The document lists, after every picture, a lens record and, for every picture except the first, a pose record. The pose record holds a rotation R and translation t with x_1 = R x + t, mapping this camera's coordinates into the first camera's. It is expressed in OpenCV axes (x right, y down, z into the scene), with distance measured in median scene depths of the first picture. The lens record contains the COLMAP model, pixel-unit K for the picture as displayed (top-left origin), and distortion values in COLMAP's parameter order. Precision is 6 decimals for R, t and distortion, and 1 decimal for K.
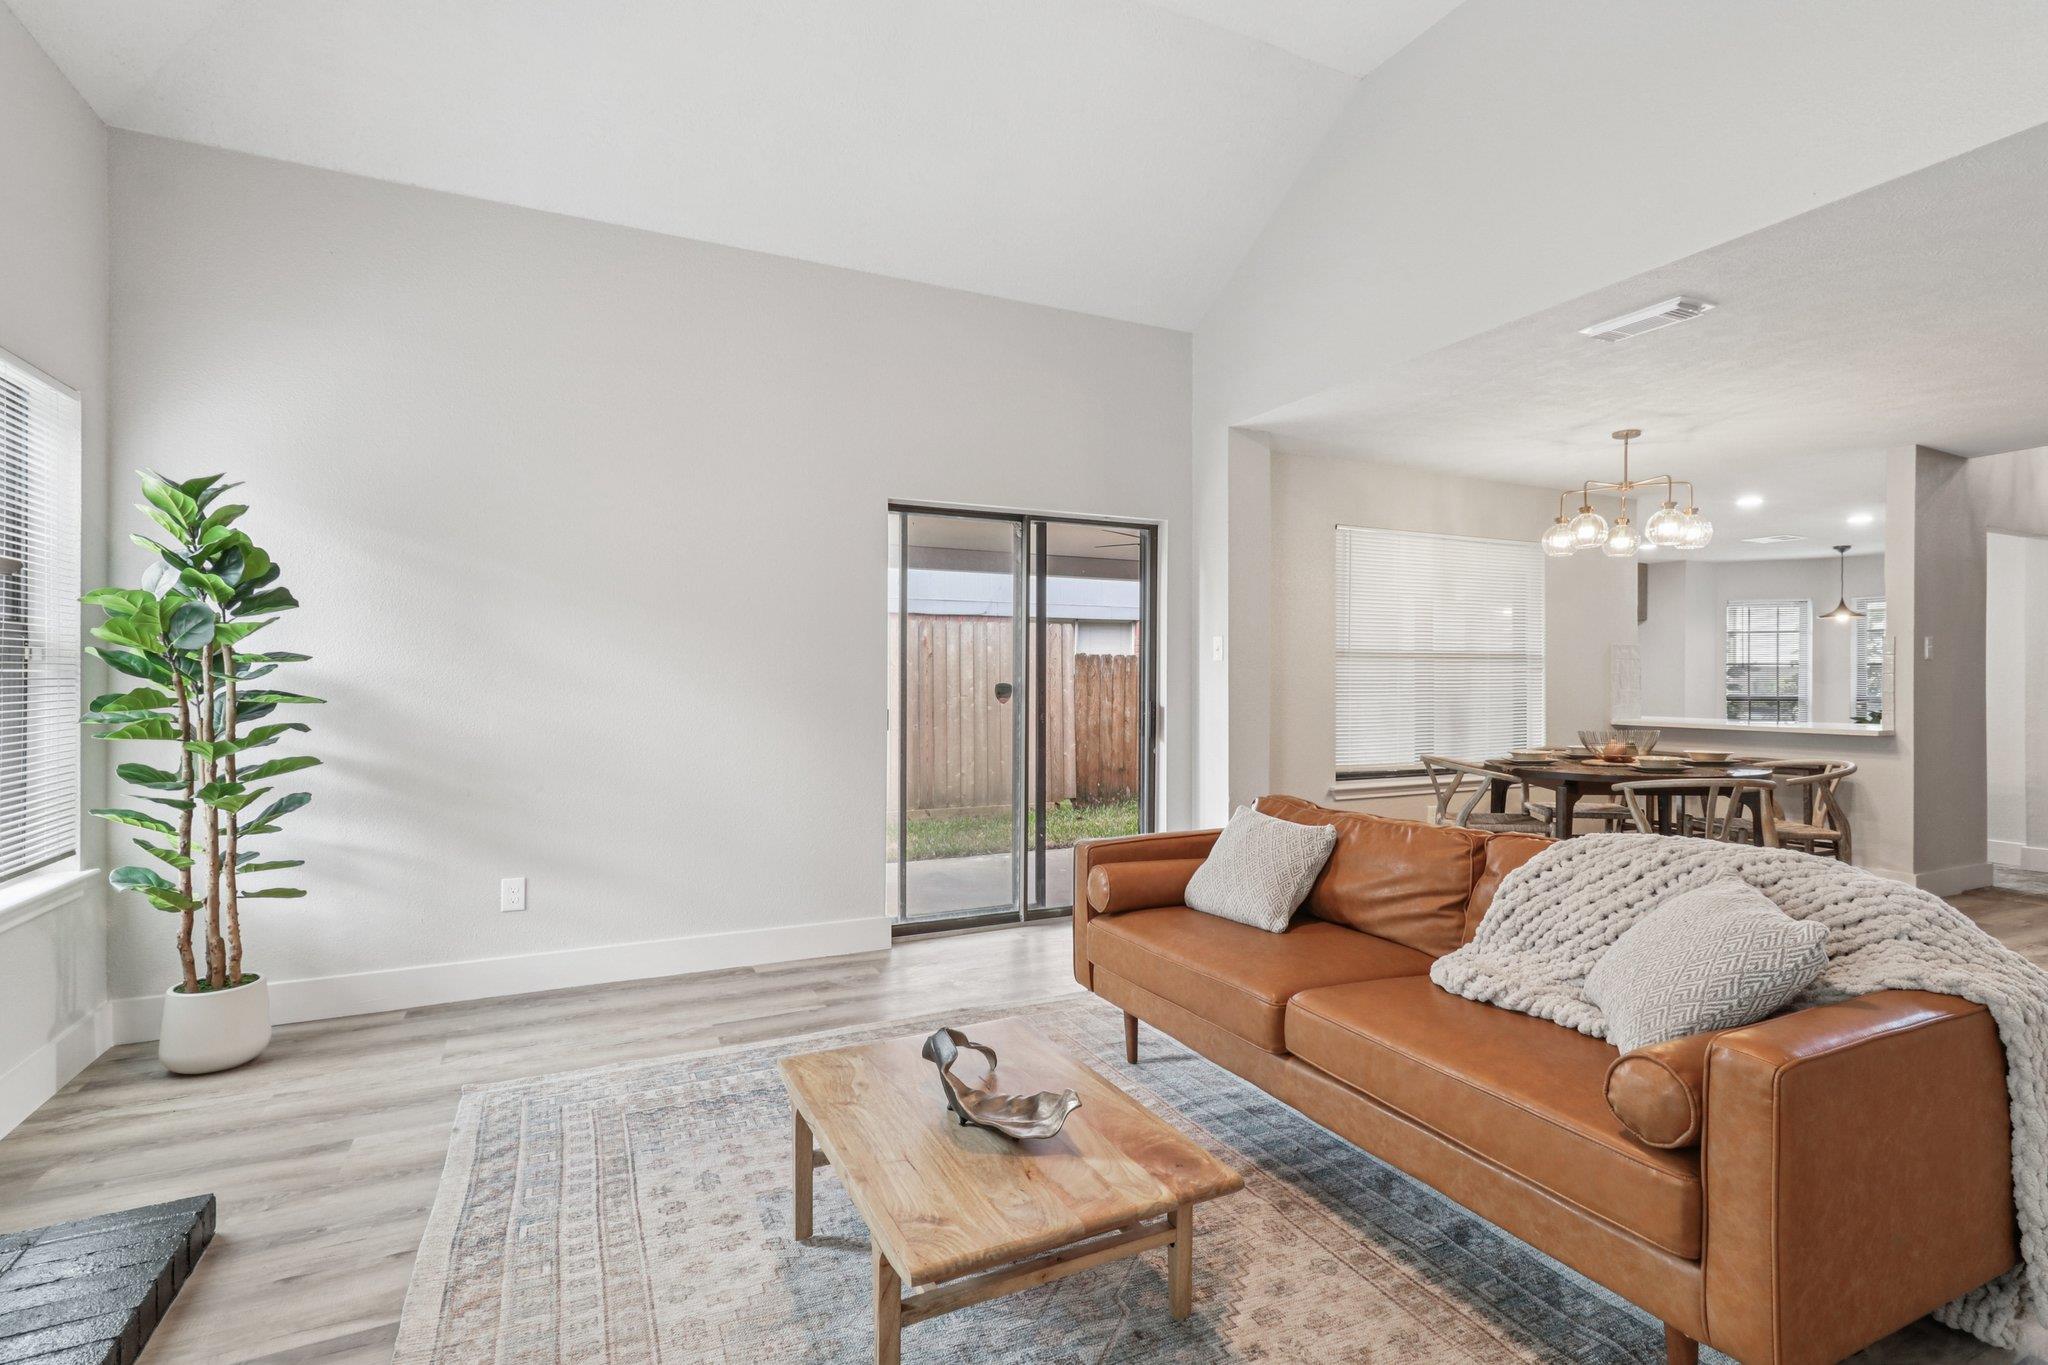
lens RADIAL K [[987.9, 0, 1033.6], [0, 987.9, 673.9], [0, 0, 1]] dist [-0.005411, 0.002819]
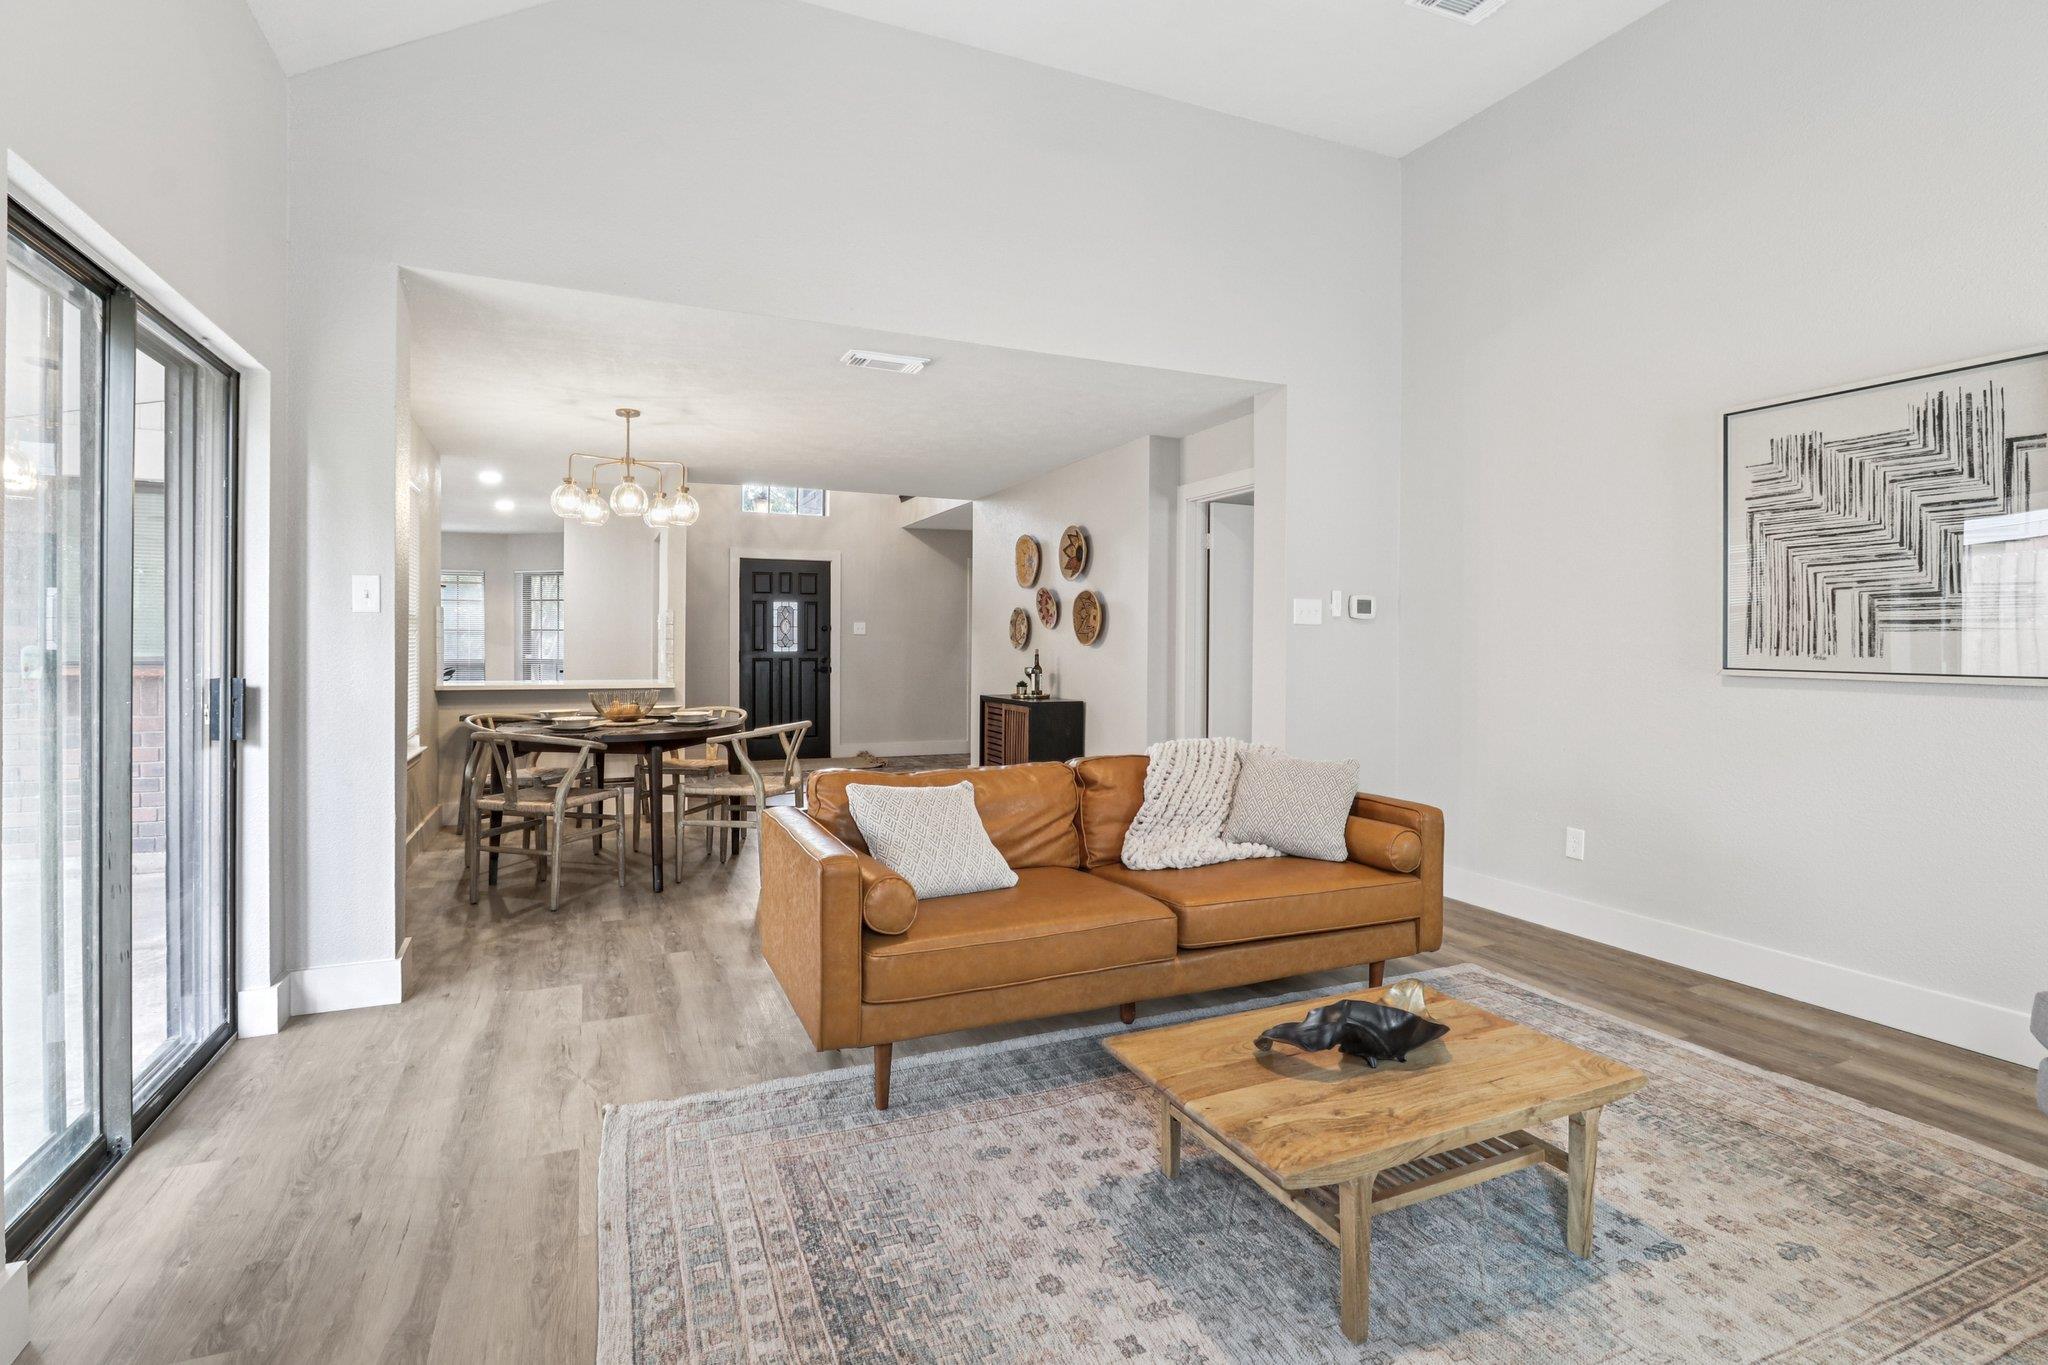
lens RADIAL K [[987.9, 0, 1021.8], [0, 987.9, 654.2], [0, 0, 1]] dist [-0.005411, 0.002819]
pose [[0.031190, -0.010032, 0.999463, -0.627374], [-0.002836, 0.999945, 0.010126, 0.004997], [-0.999509, -0.003150, 0.031160, 0.756849]]
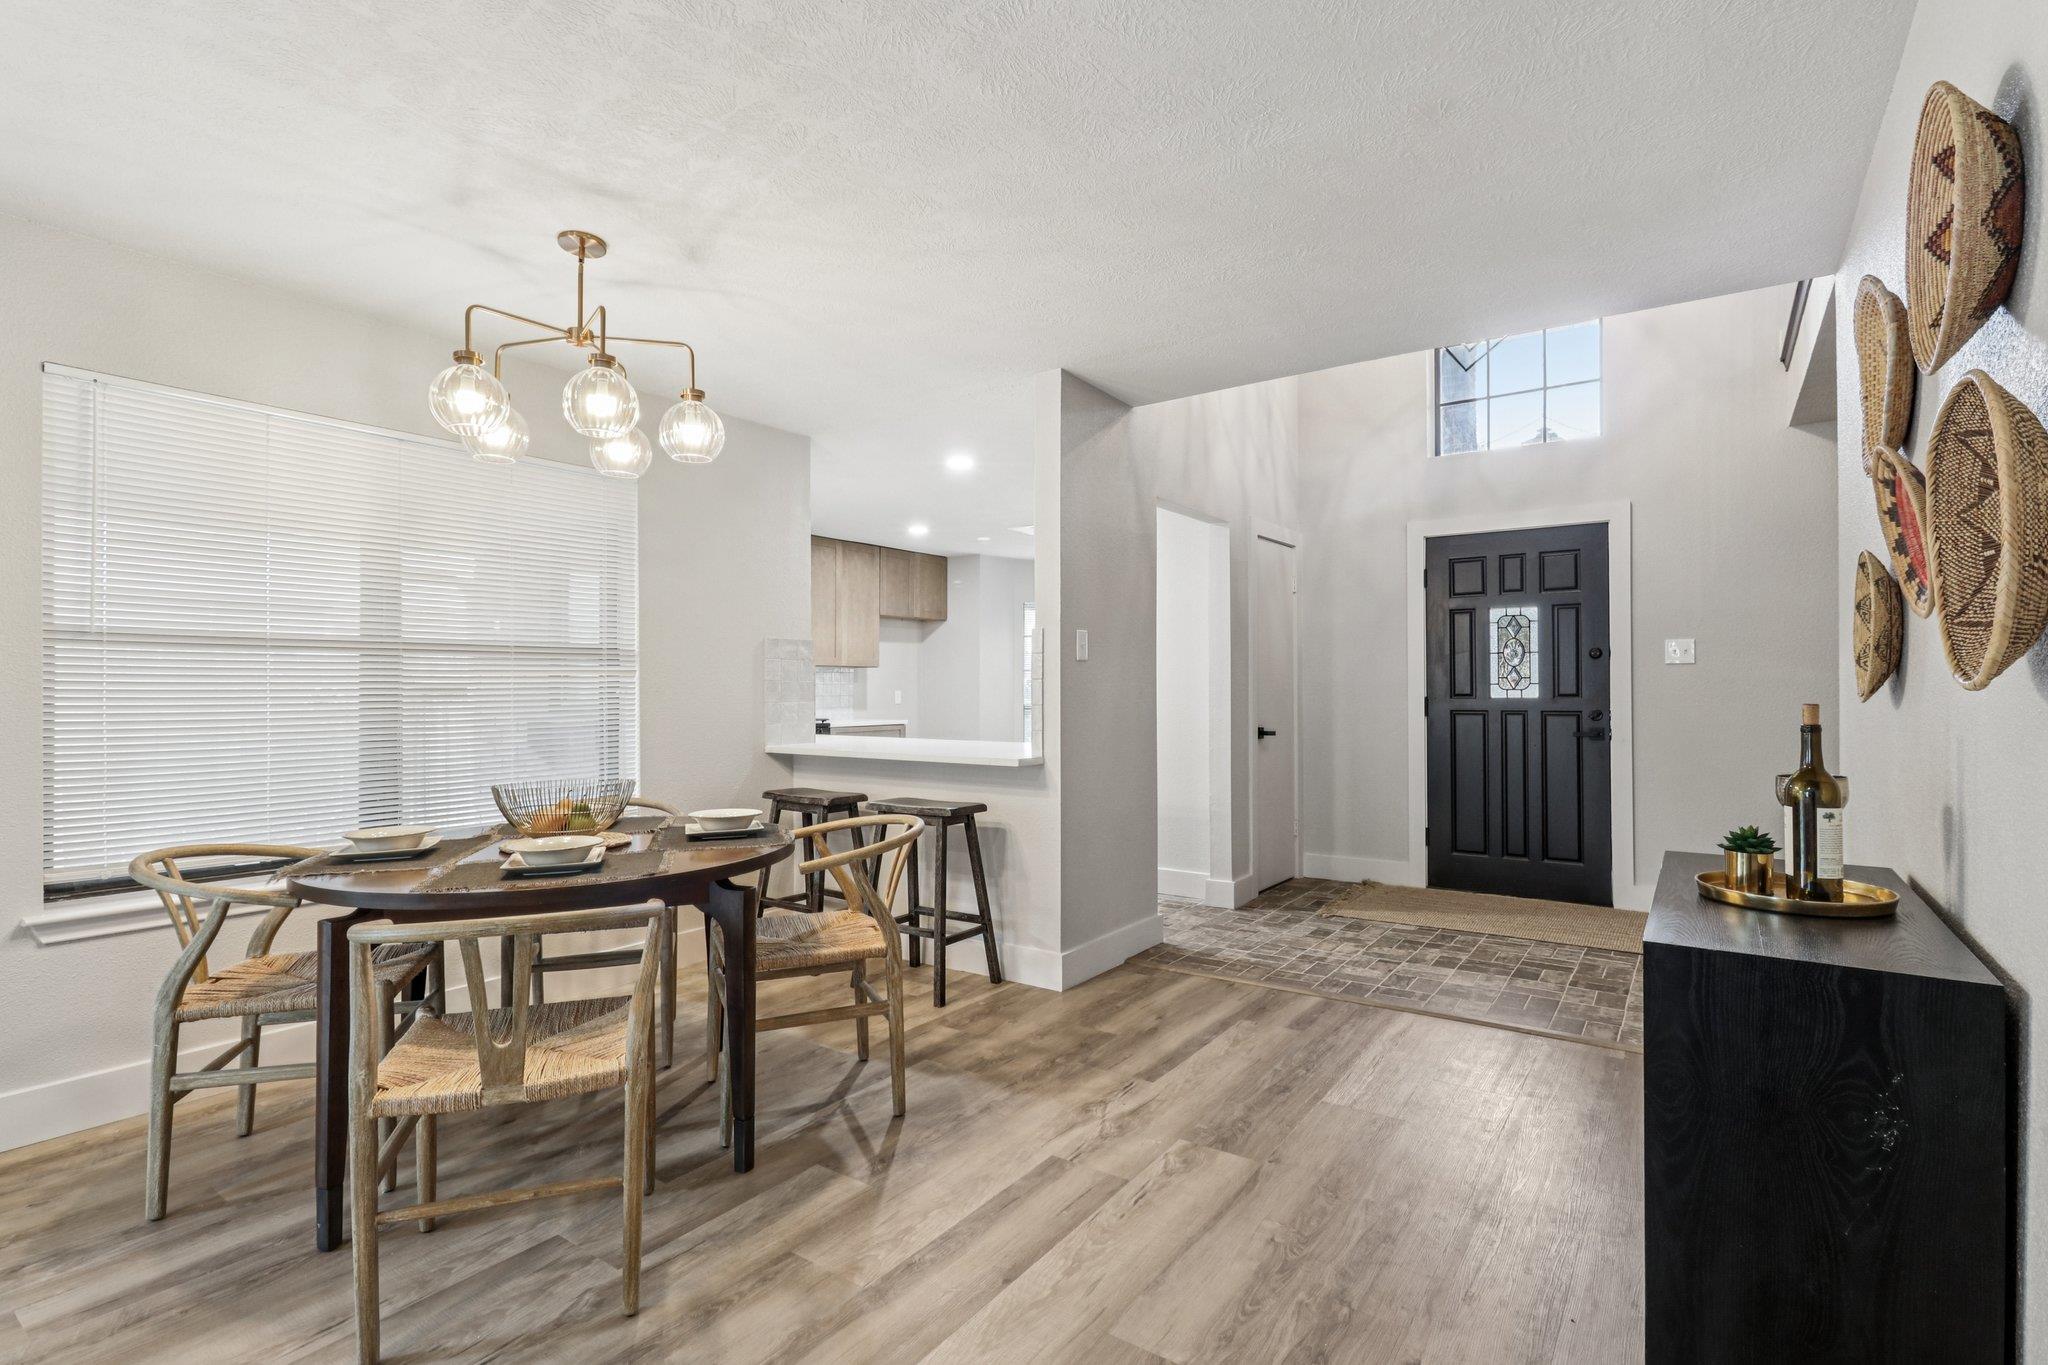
lens RADIAL K [[987.9, 0, 1037.9], [0, 987.9, 664.8], [0, 0, 1]] dist [-0.005411, 0.002819]
pose [[0.868648, 0.009379, 0.495341, 0.763043], [0.002023, 0.999745, -0.022477, 0.009227], [-0.495426, 0.020526, 0.868408, 0.545916]]
